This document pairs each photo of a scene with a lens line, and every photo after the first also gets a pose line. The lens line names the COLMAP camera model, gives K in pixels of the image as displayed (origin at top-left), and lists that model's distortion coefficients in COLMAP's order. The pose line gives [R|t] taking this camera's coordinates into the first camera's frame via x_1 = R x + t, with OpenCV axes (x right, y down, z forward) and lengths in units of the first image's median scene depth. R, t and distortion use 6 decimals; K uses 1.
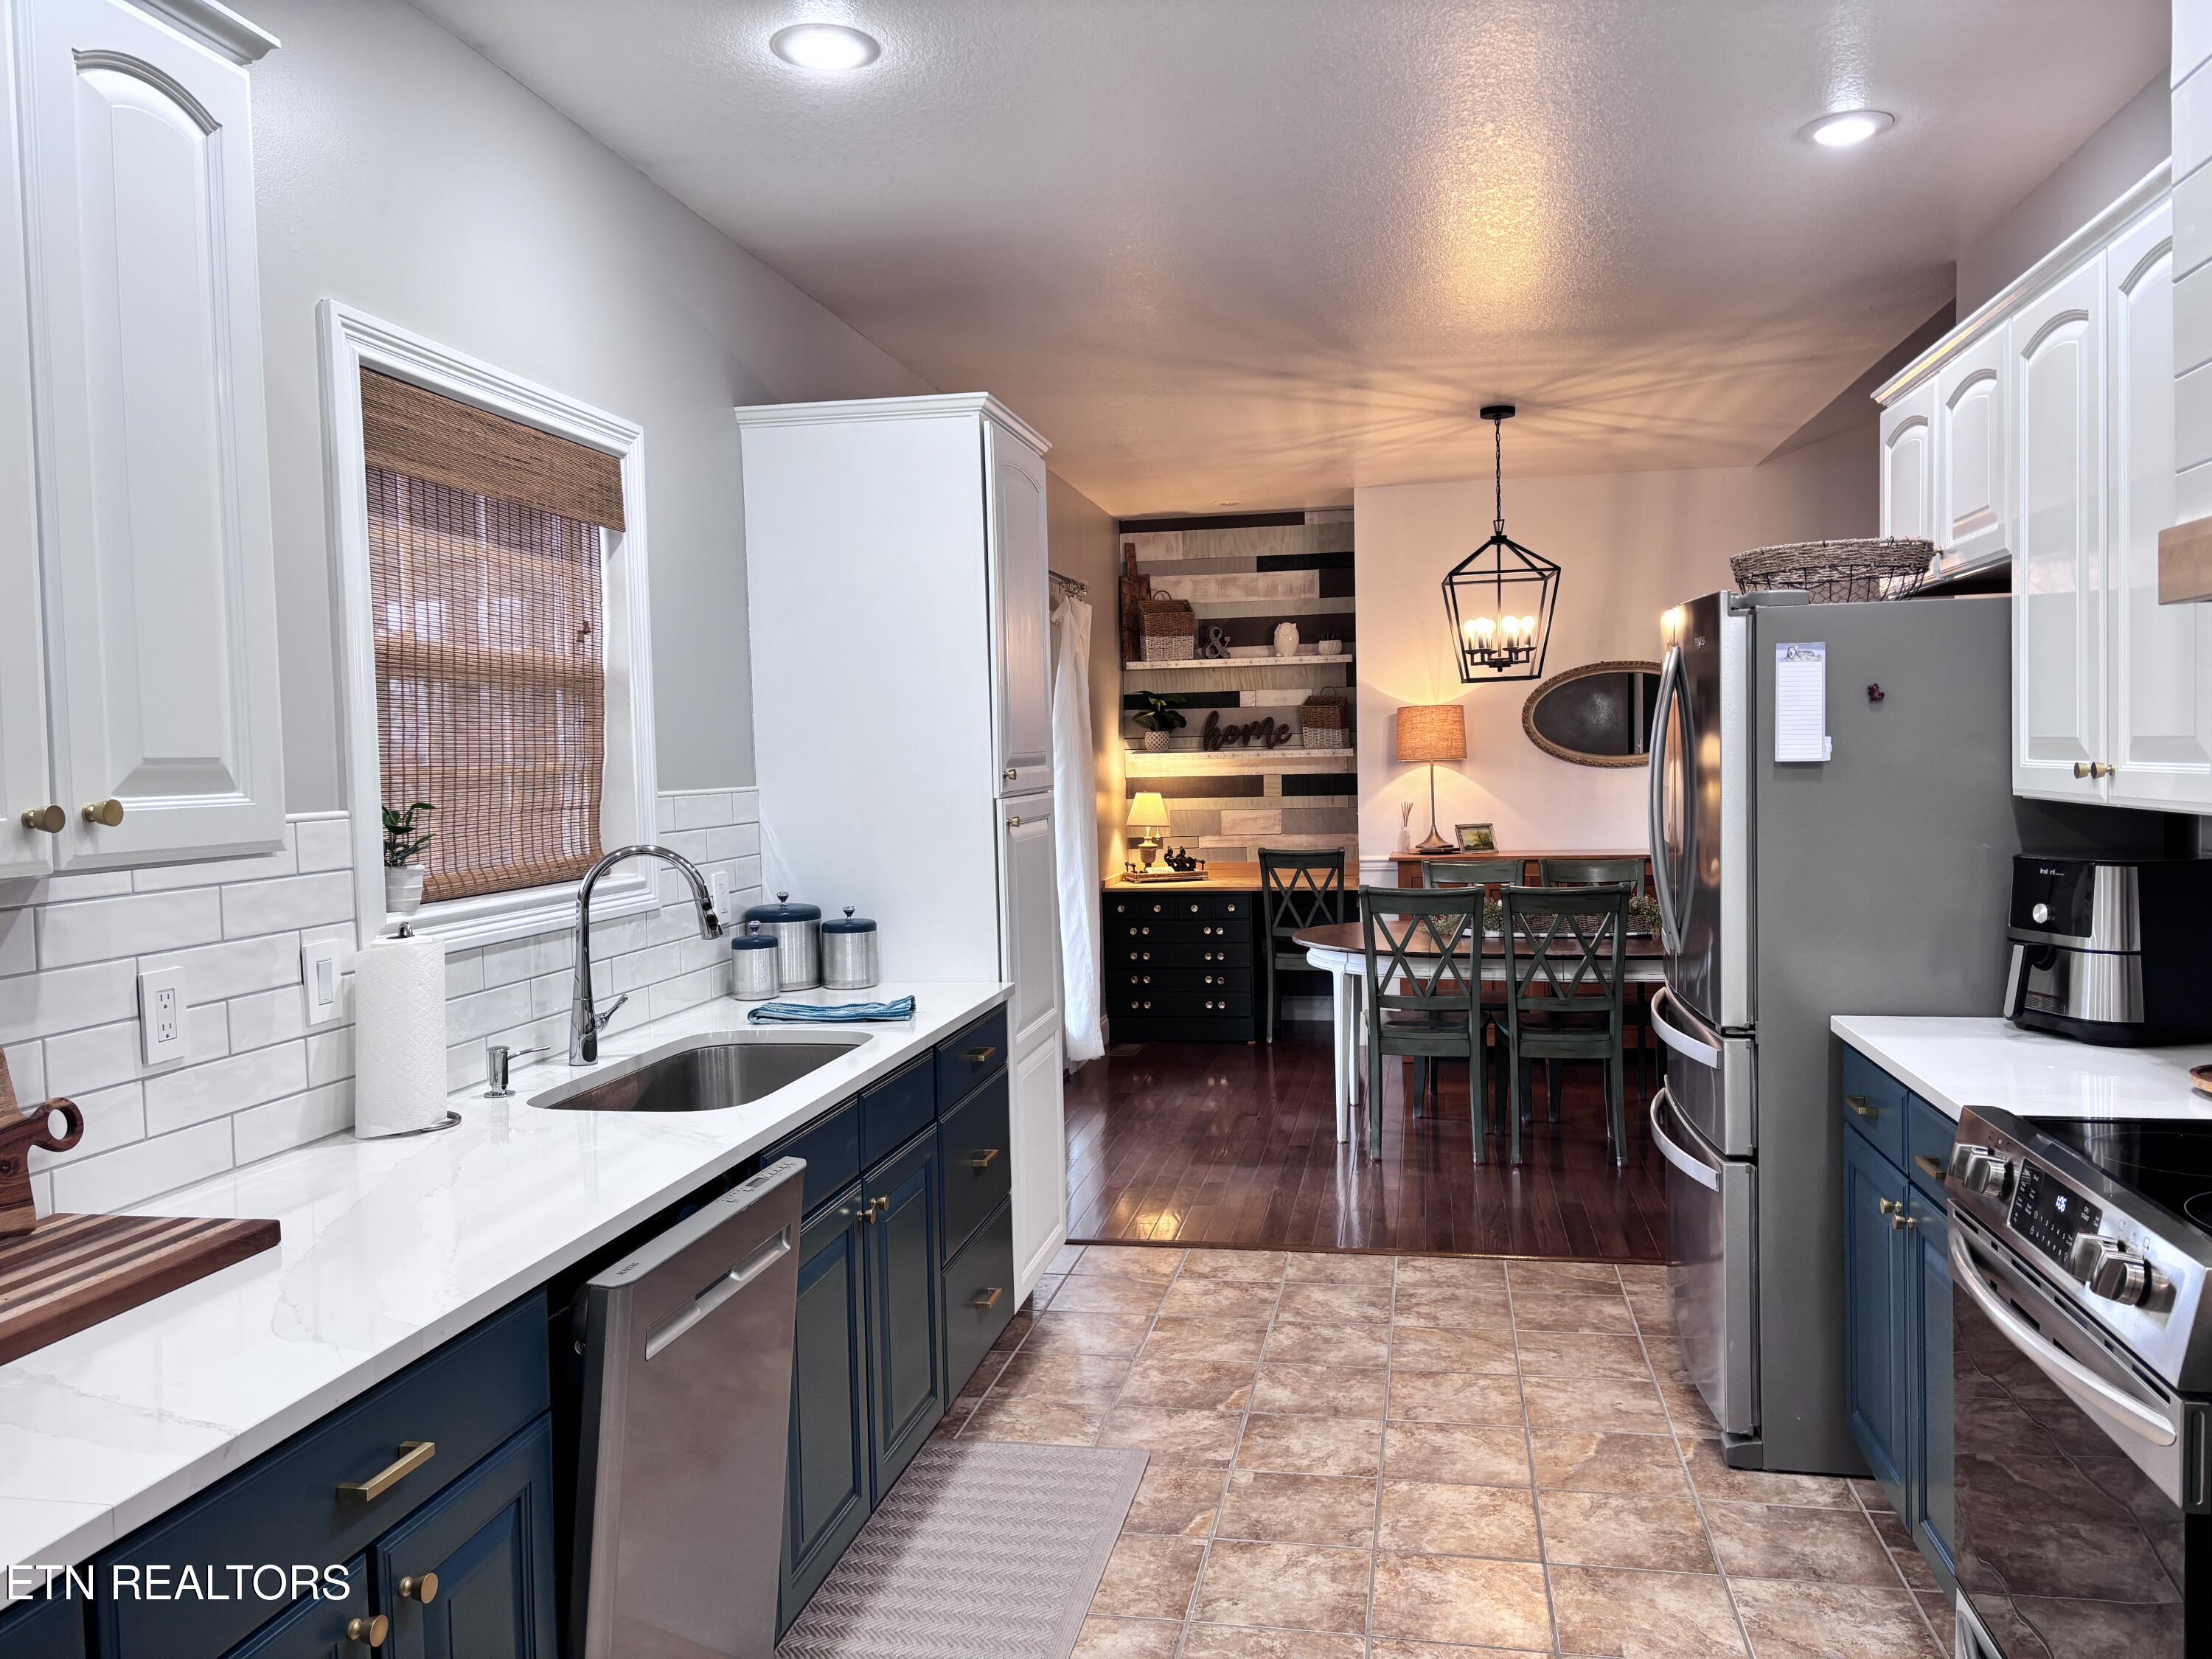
lens RADIAL K [[1689.7, 0, 1090.3], [0, 1689.7, 858.4], [0, 0, 1]] dist [0.078783, -0.067340]
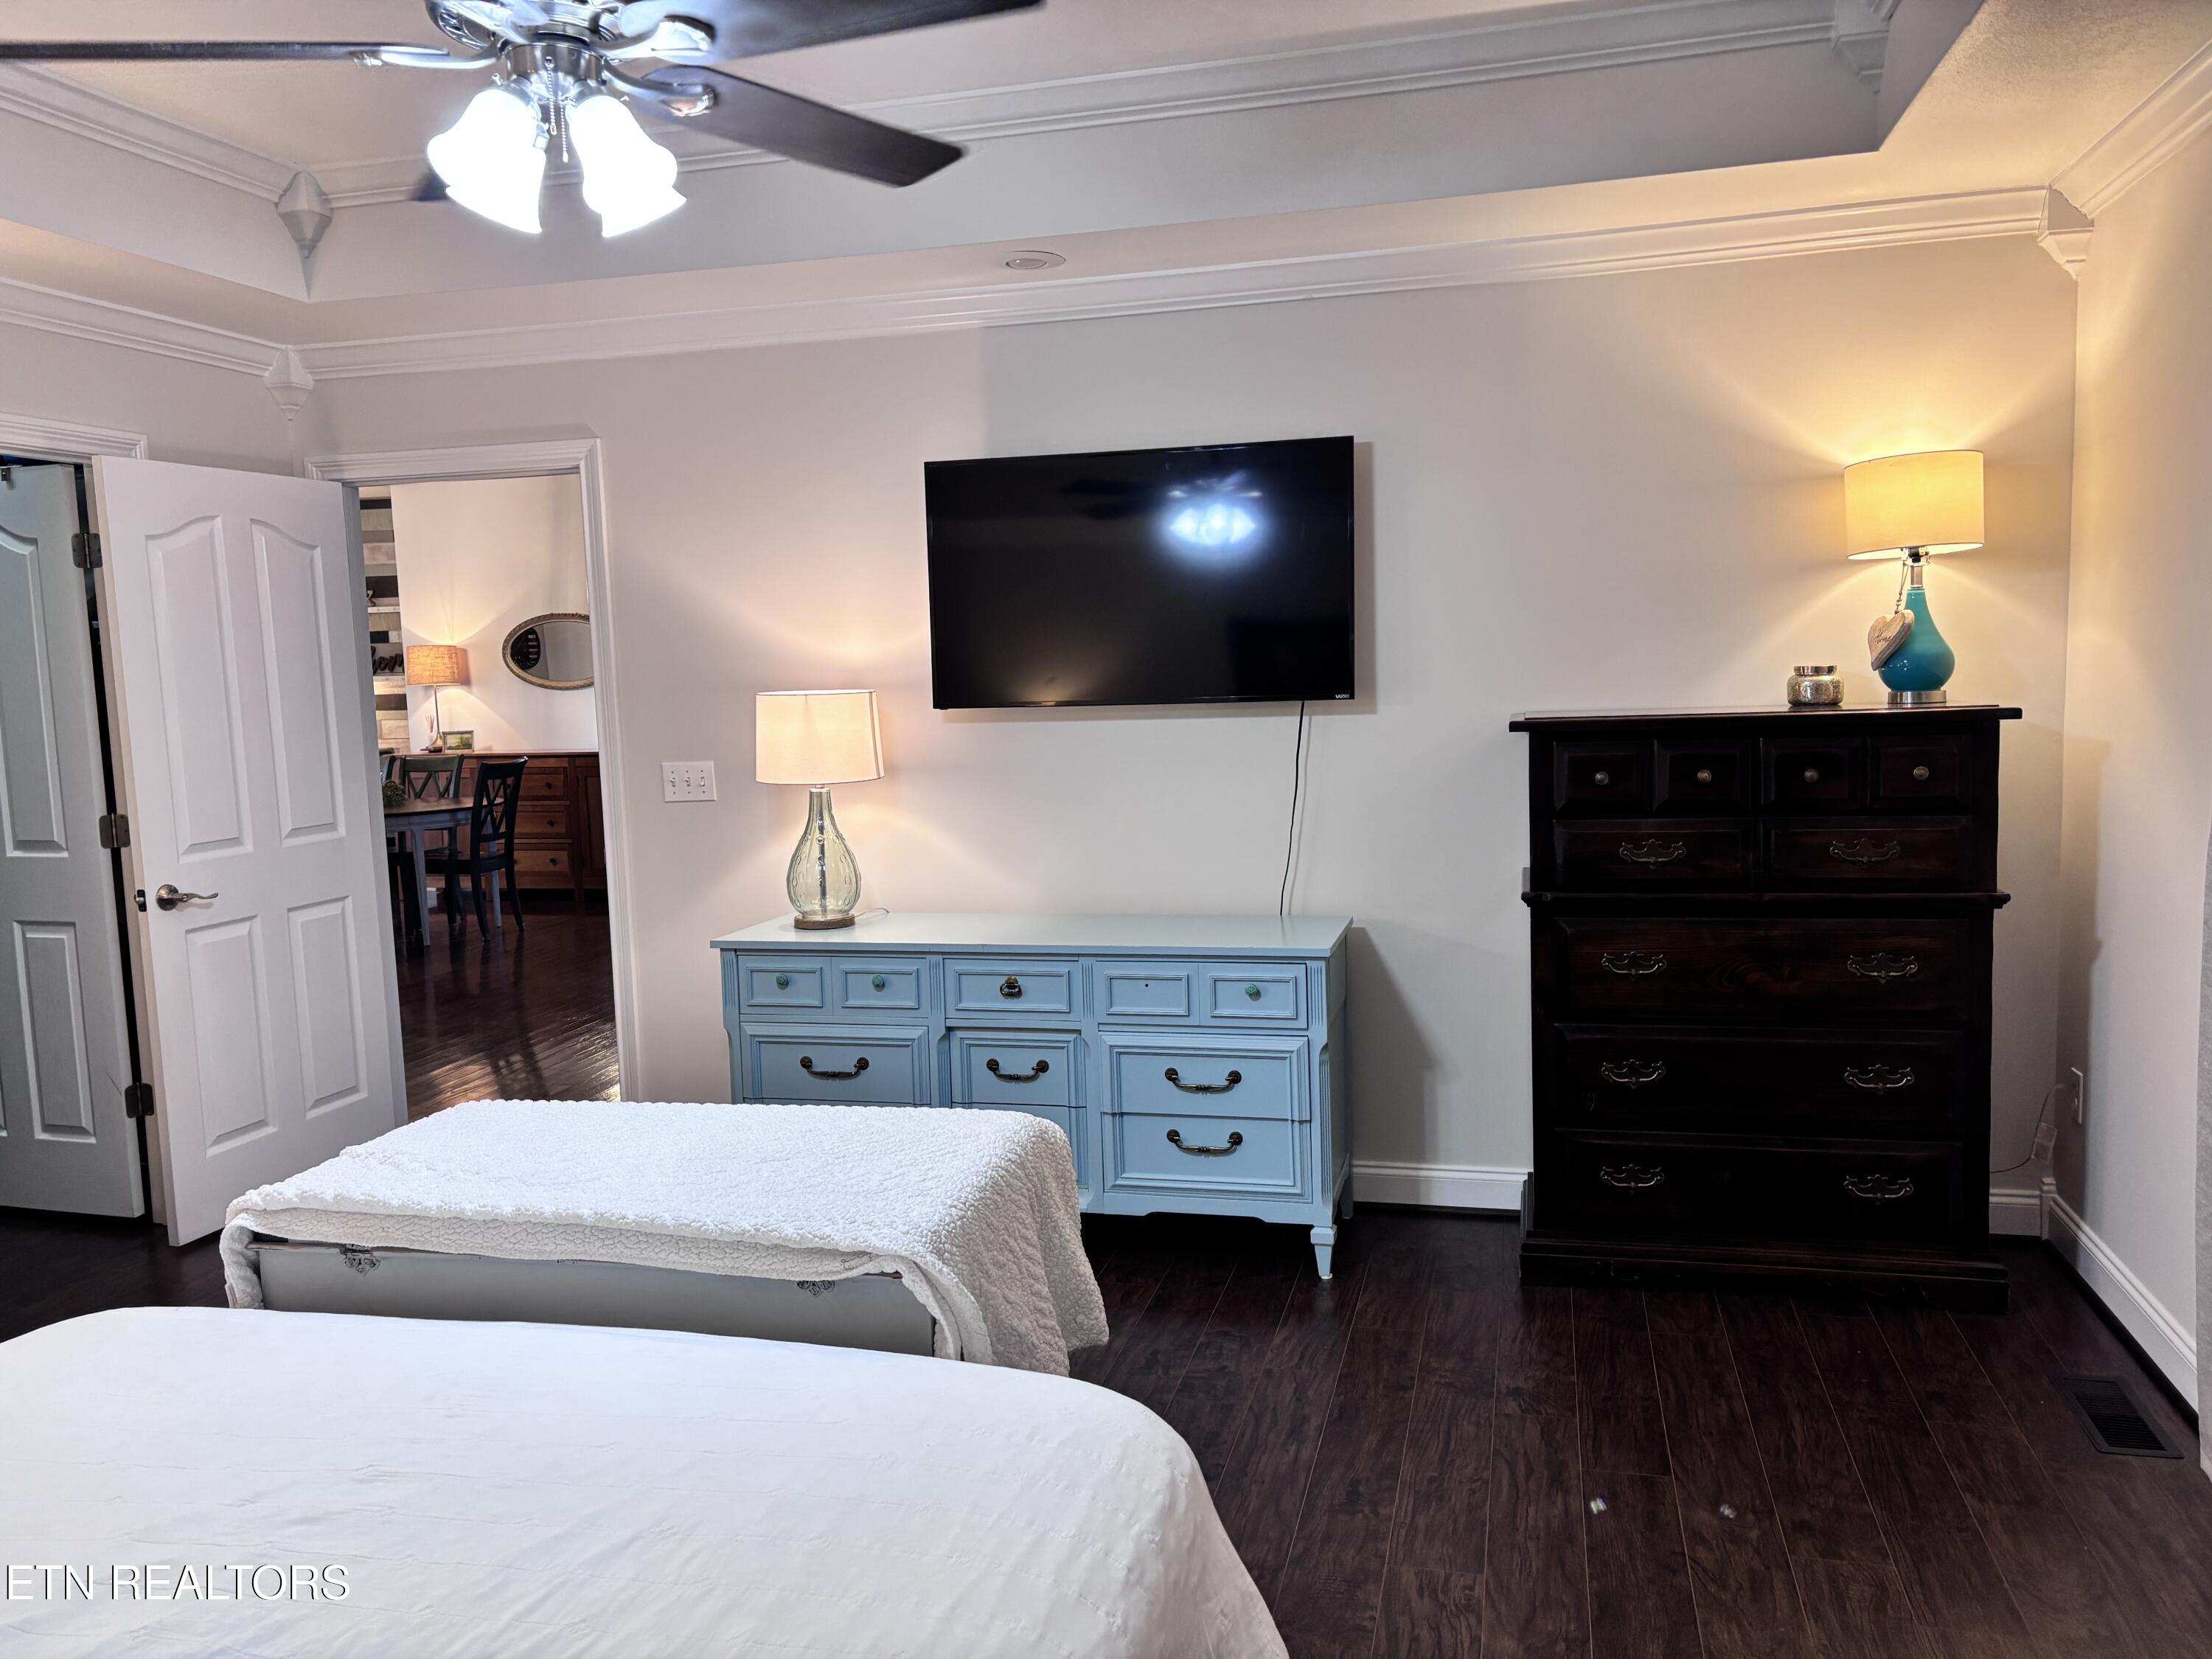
lens RADIAL K [[1689.7, 0, 1108.4], [0, 1689.7, 831.5], [0, 0, 1]] dist [0.078783, -0.067340]
pose [[0.997749, 0.002033, -0.067023, 0.793835], [0.000493, 0.999291, 0.037642, 0.009191], [0.067052, -0.037591, 0.997041, -0.334675]]
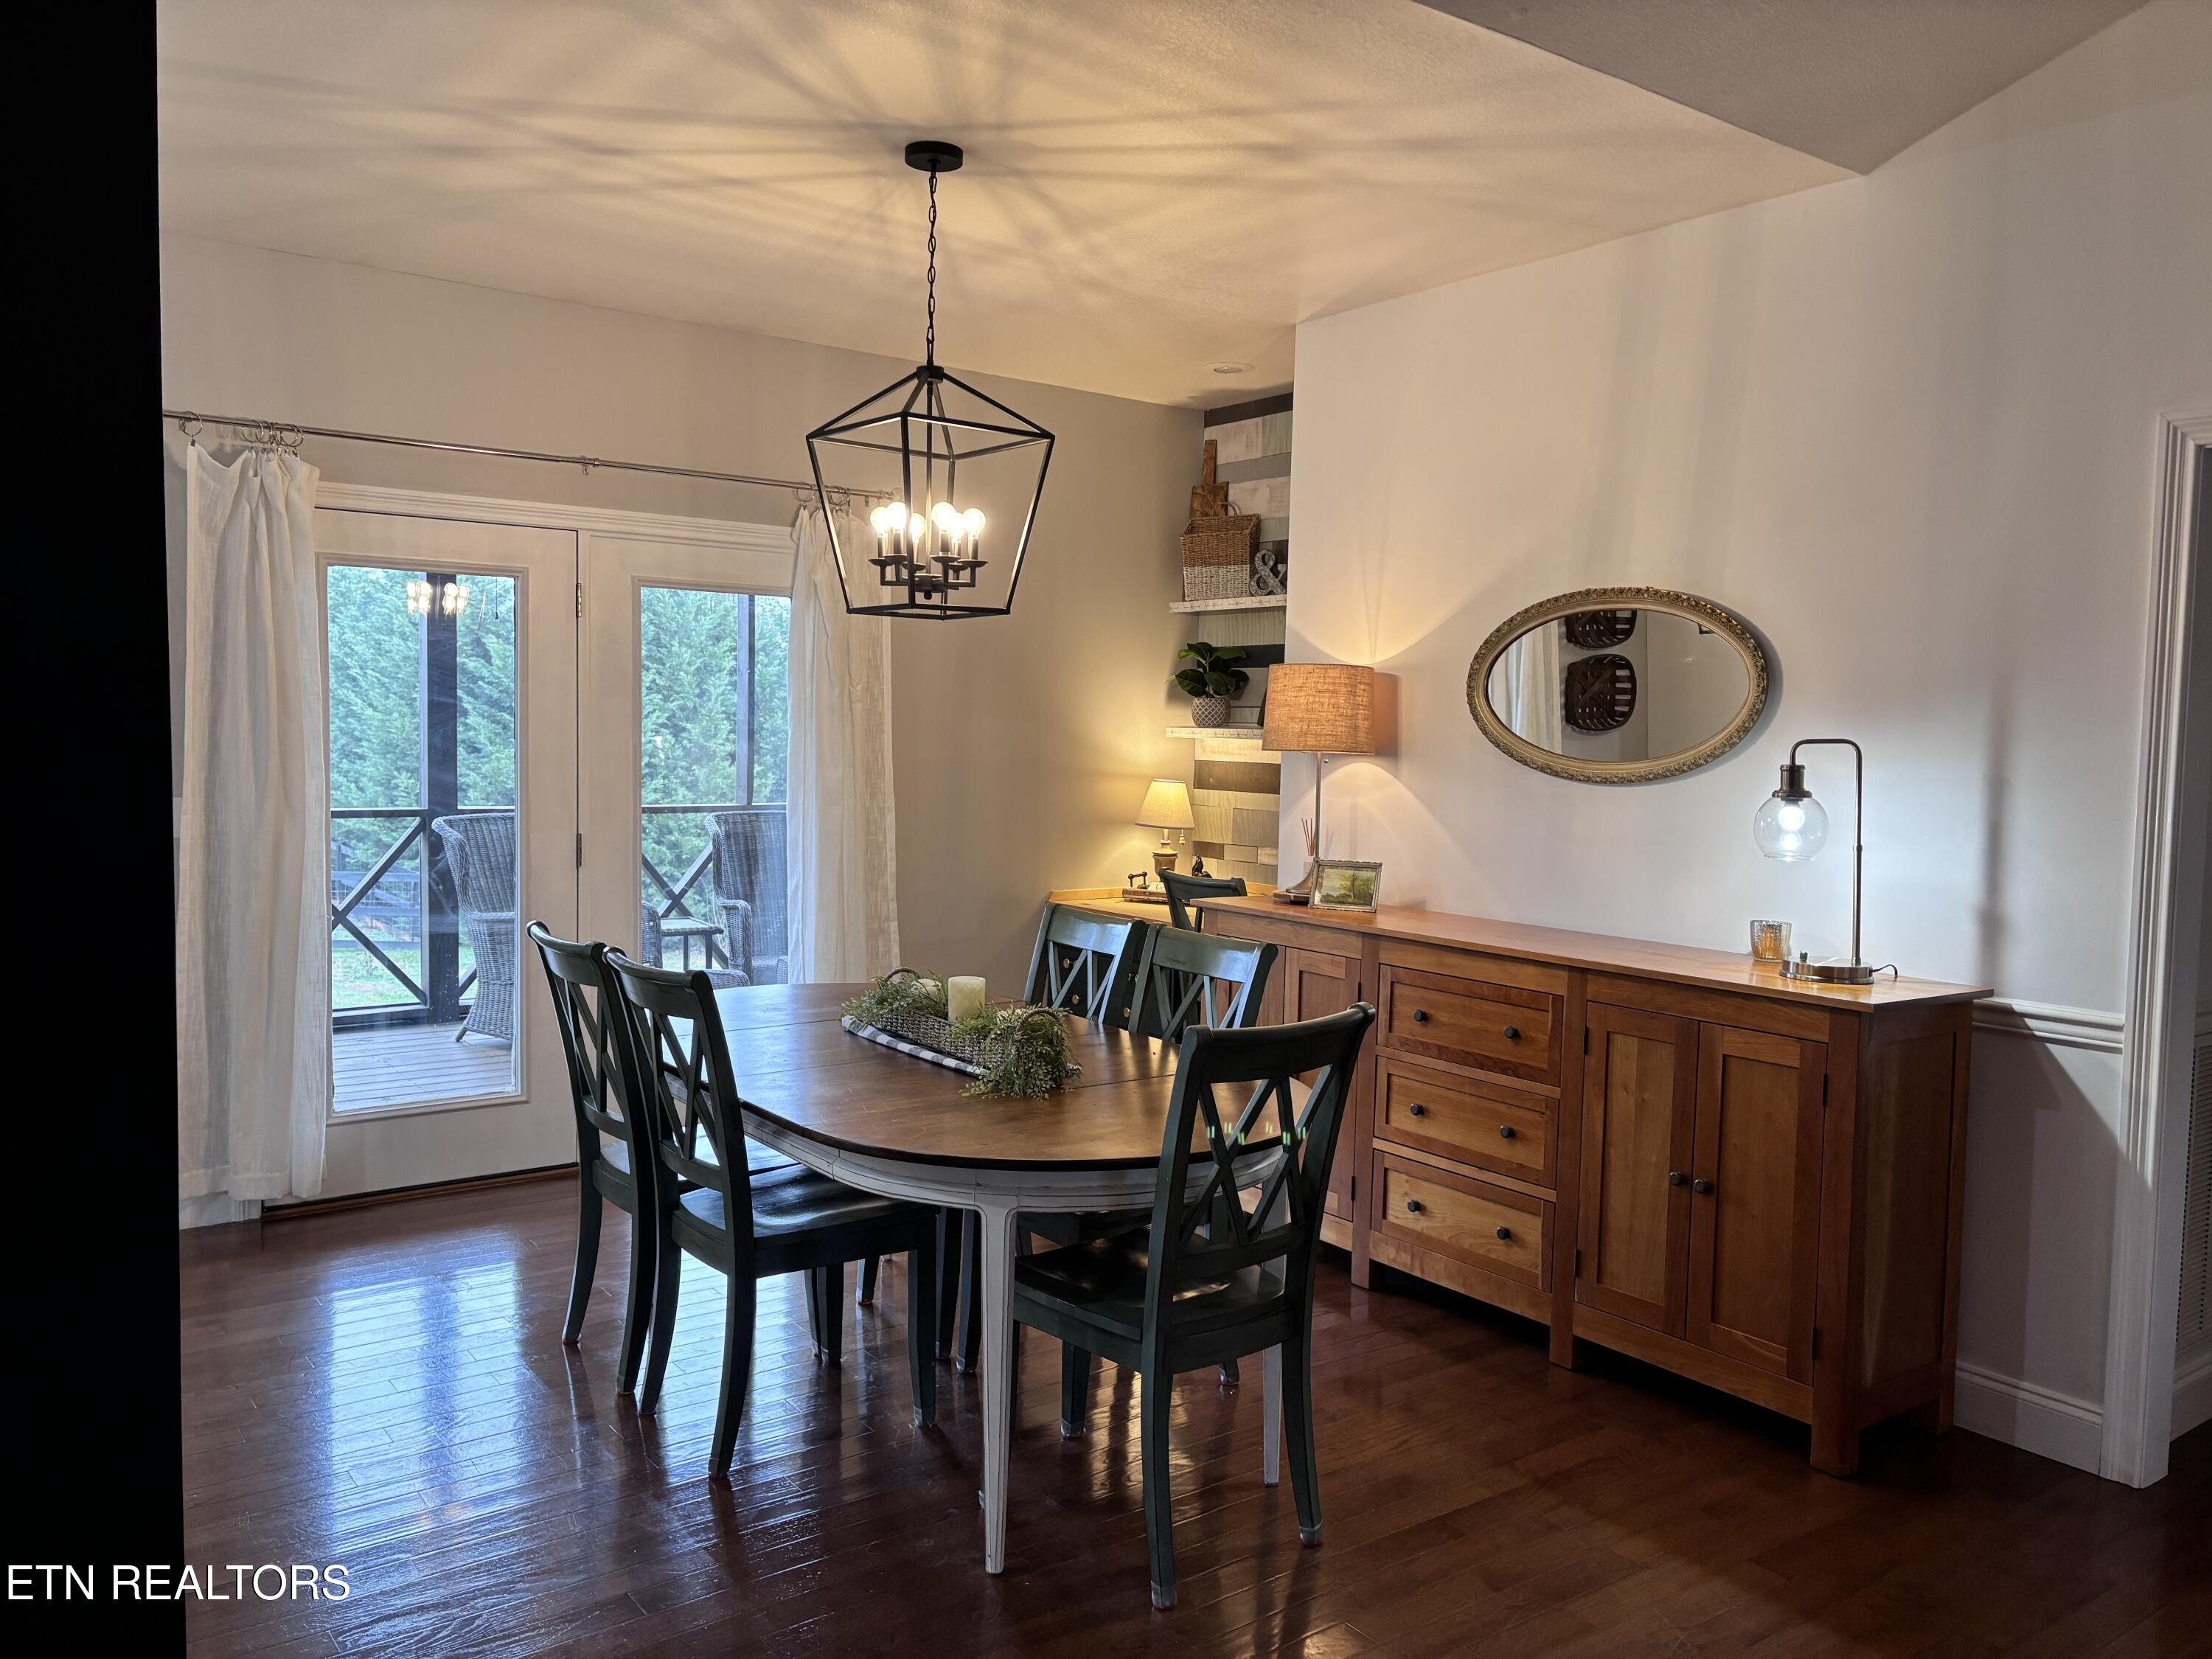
lens RADIAL K [[1689.7, 0, 1057.8], [0, 1689.7, 828.6], [0, 0, 1]] dist [0.078783, -0.067340]
pose [[0.731620, 0.085625, -0.676314, 0.521032], [-0.086691, 0.995712, 0.032283, -0.039420], [0.676178, 0.035011, 0.735906, 0.452524]]
